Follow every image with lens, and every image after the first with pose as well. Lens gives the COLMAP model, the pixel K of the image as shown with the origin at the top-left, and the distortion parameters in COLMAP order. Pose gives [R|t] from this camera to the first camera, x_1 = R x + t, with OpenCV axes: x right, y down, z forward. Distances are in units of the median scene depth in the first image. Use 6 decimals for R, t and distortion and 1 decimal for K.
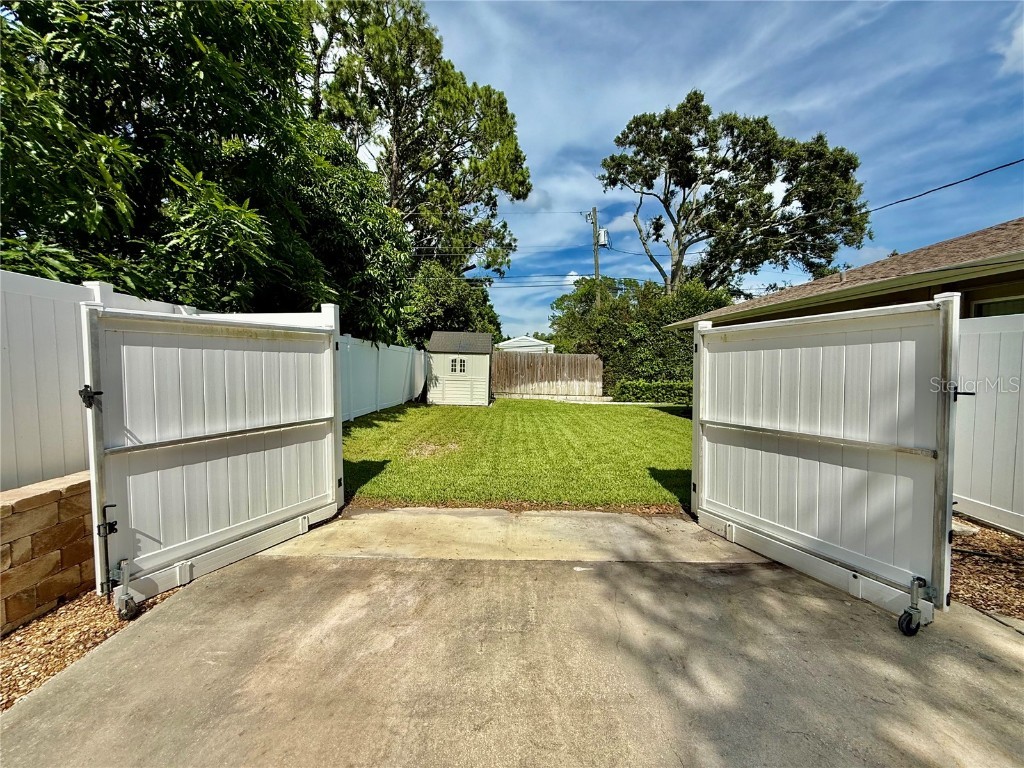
lens RADIAL K [[409.9, 0, 508.9], [0, 409.9, 382.2], [0, 0, 1]] dist [-0.000802, 0.000801]
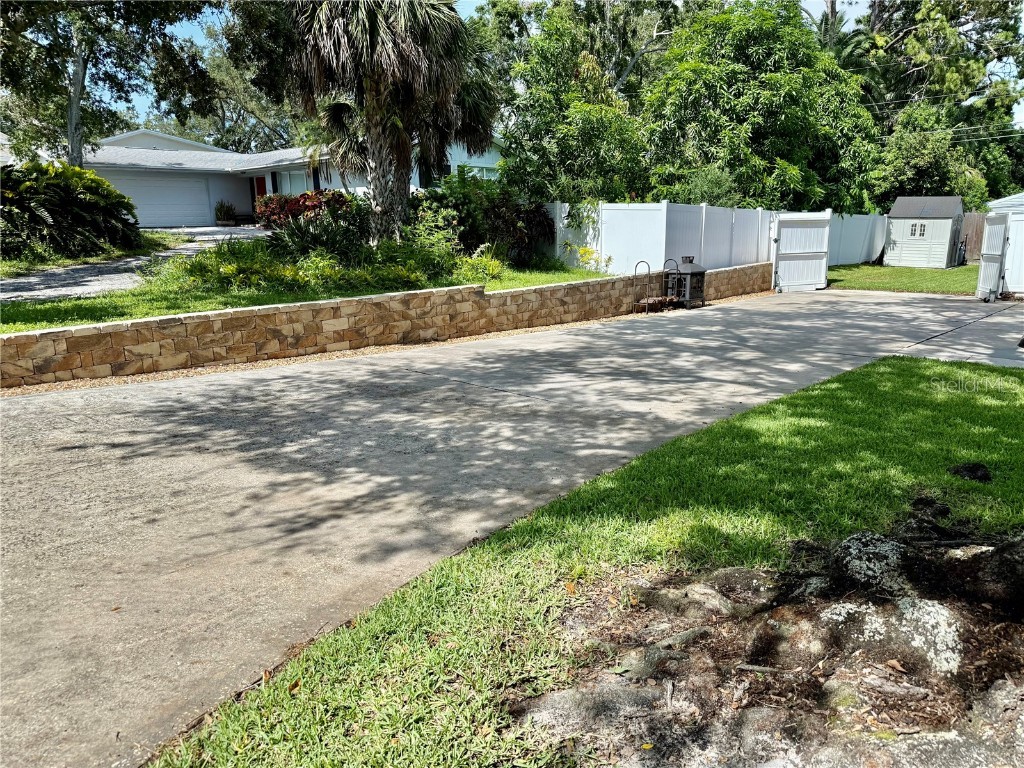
lens RADIAL K [[723.2, 0, 512.0], [0, 723.2, 384.0], [0, 0, 1]] dist [0.057578, -0.068204]
pose [[0.760269, 0.121417, -0.638160, 0.271932], [-0.013136, 0.985050, 0.171768, 0.033543], [0.649475, -0.122207, 0.750498, -0.946194]]
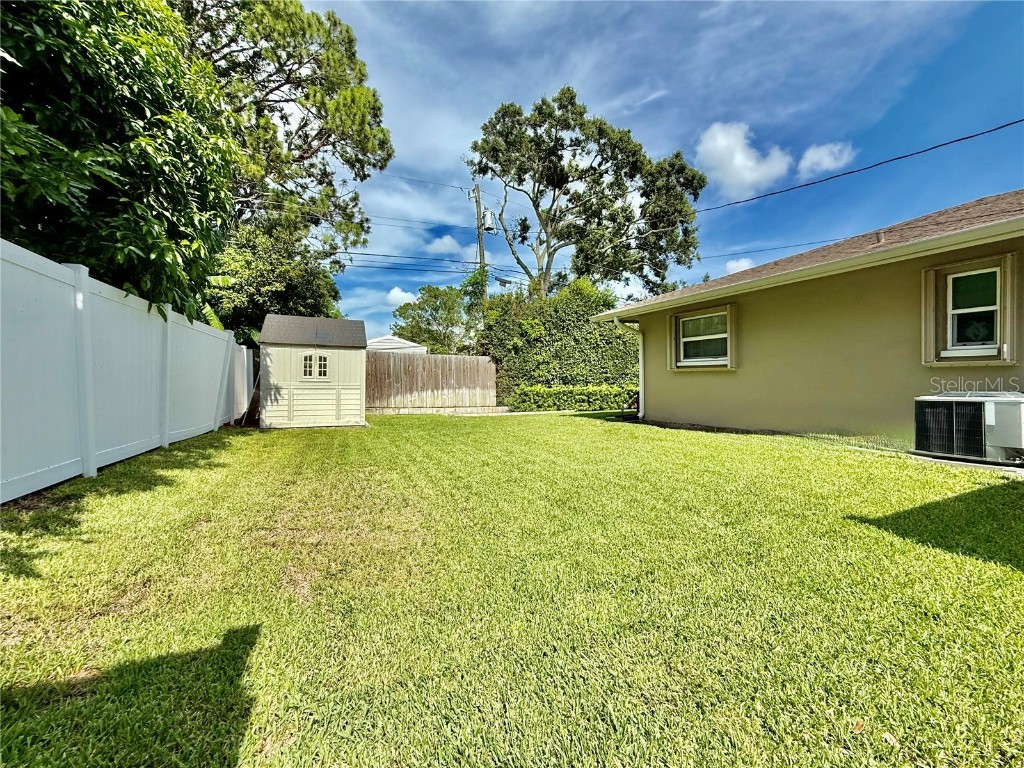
lens RADIAL K [[409.5, 0, 512.0], [0, 409.5, 384.0], [0, 0, 1]] dist [-0.006302, -0.000008]
pose [[0.915218, -0.020405, 0.402442, -0.079591], [0.034663, 0.999002, -0.028177, 0.013553], [-0.401466, 0.039738, 0.915012, 0.226949]]
